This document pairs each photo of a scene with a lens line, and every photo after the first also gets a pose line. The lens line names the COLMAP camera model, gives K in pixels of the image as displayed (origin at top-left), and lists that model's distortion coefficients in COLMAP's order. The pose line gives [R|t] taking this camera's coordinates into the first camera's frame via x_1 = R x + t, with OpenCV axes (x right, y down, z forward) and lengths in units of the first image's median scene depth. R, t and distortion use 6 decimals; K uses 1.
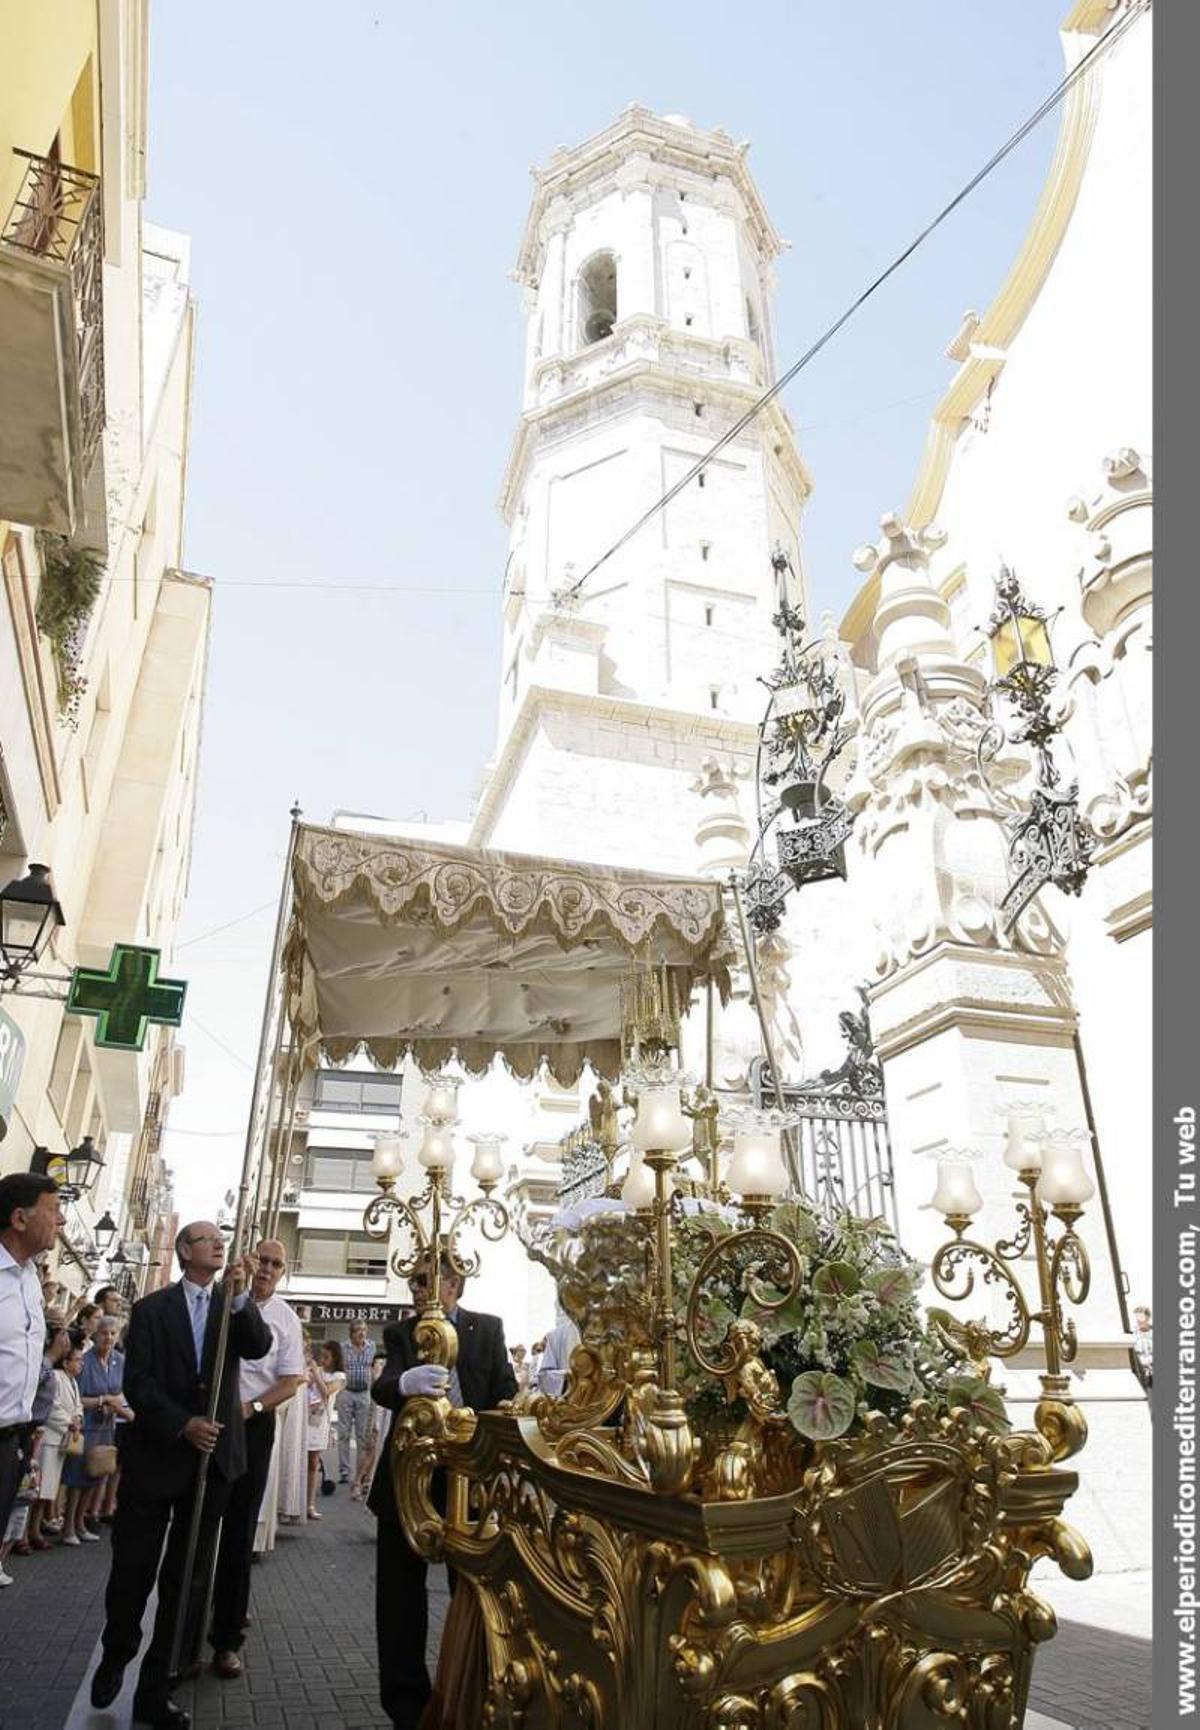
lens RADIAL K [[1048.9, 0, 584.3], [0, 1048.9, 900.1], [0, 0, 1]] dist [-0.068744, 0.037890]
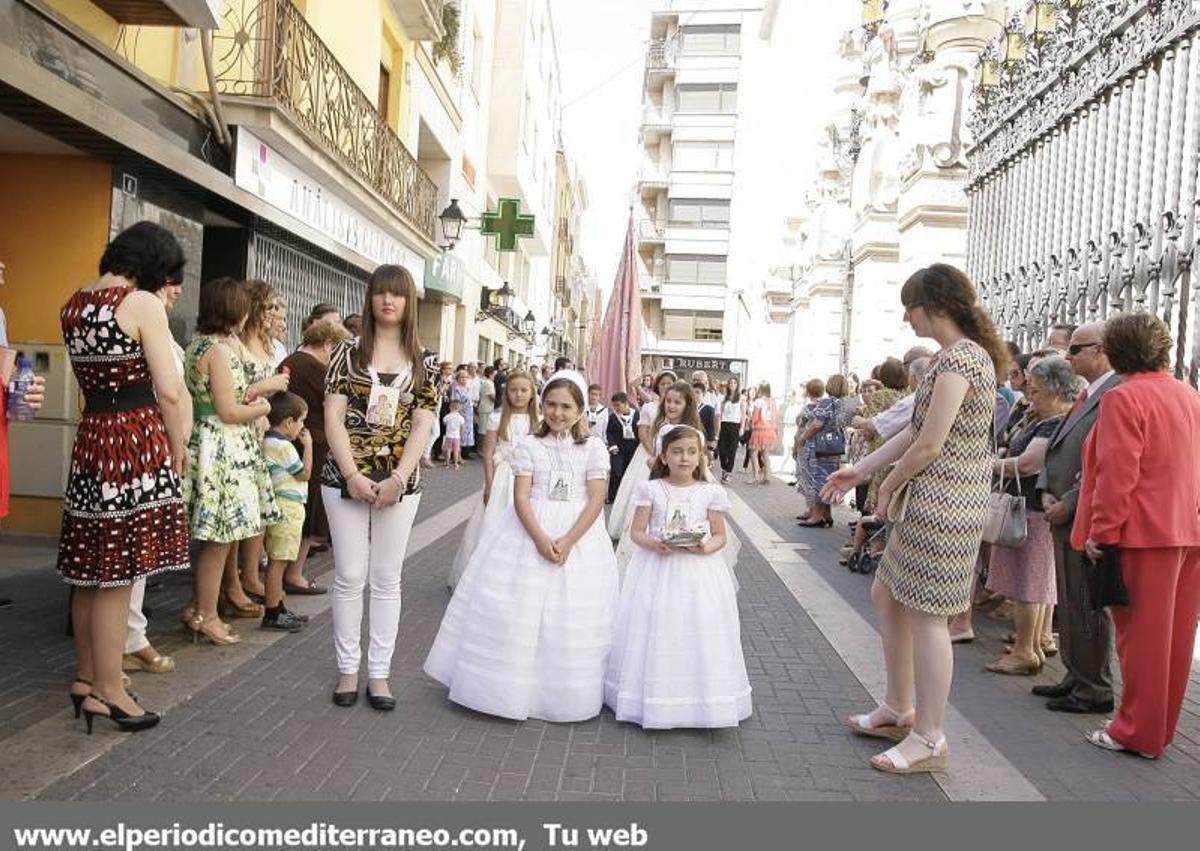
lens RADIAL K [[883.6, 0, 570.0], [0, 883.6, 415.0], [0, 0, 1]] dist [-0.069327, 0.051334]
pose [[0.918541, 0.054406, -0.391564, 0.435036], [0.118701, 0.906823, 0.404452, -0.292287], [0.377084, -0.417985, 0.826497, -0.633236]]
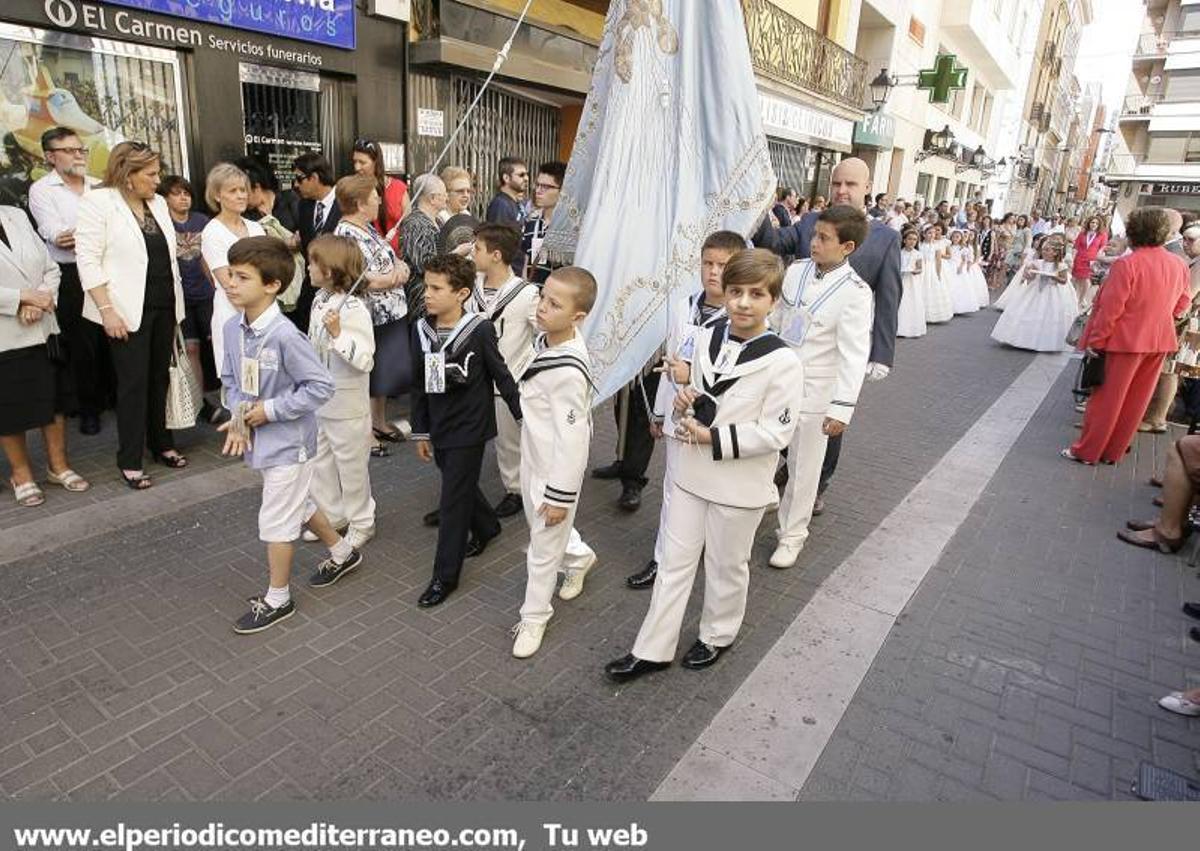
lens RADIAL K [[738.0, 0, 569.8], [0, 738.0, 412.6], [0, 0, 1]] dist [-0.063282, 0.034404]
pose [[0.541652, 0.262207, -0.798662, 0.795642], [0.316855, 0.816339, 0.482901, -0.436299], [0.778599, -0.514625, 0.359090, -0.823759]]
